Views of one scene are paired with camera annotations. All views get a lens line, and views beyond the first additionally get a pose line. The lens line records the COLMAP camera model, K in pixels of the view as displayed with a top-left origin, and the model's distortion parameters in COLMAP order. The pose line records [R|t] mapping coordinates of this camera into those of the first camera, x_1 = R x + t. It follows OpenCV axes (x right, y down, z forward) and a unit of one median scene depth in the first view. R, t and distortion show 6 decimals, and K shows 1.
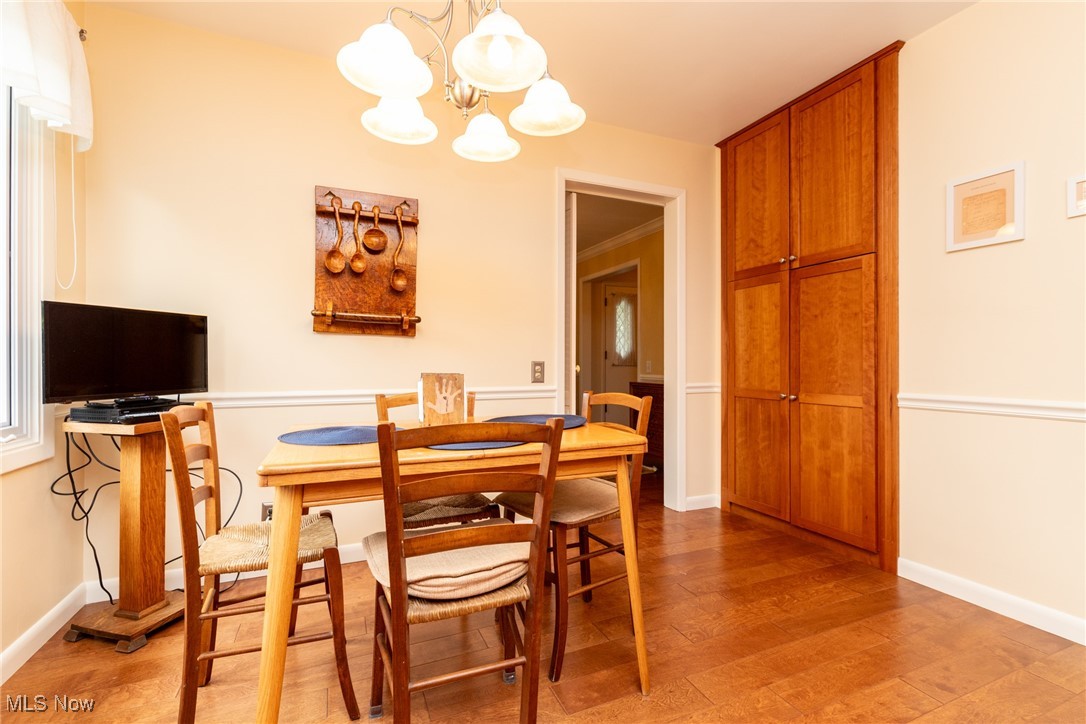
lens RADIAL K [[470.0, 0, 540.8], [0, 470.0, 370.8], [0, 0, 1]] dist [0.001448, 0.000031]
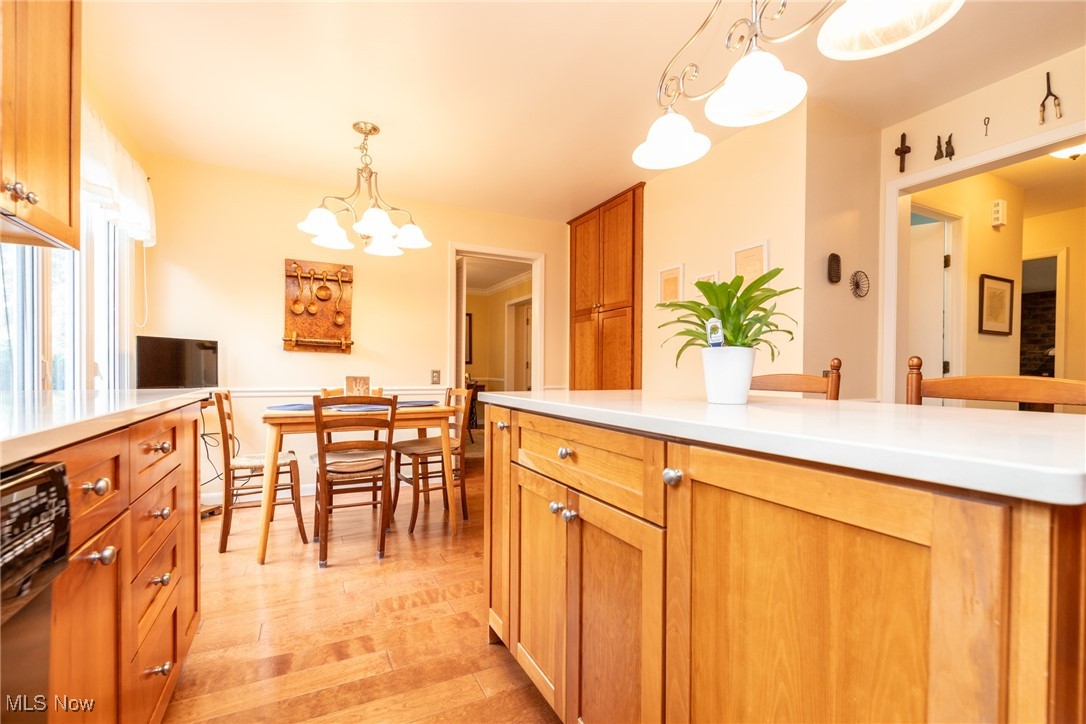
lens RADIAL K [[475.1, 0, 542.9], [0, 475.1, 384.2], [0, 0, 1]] dist [-0.000083, -0.000078]
pose [[0.998388, 0.007016, 0.056329, 0.298221], [-0.007647, 0.999910, 0.010988, 0.006991], [-0.056247, -0.011401, 0.998352, -0.645432]]
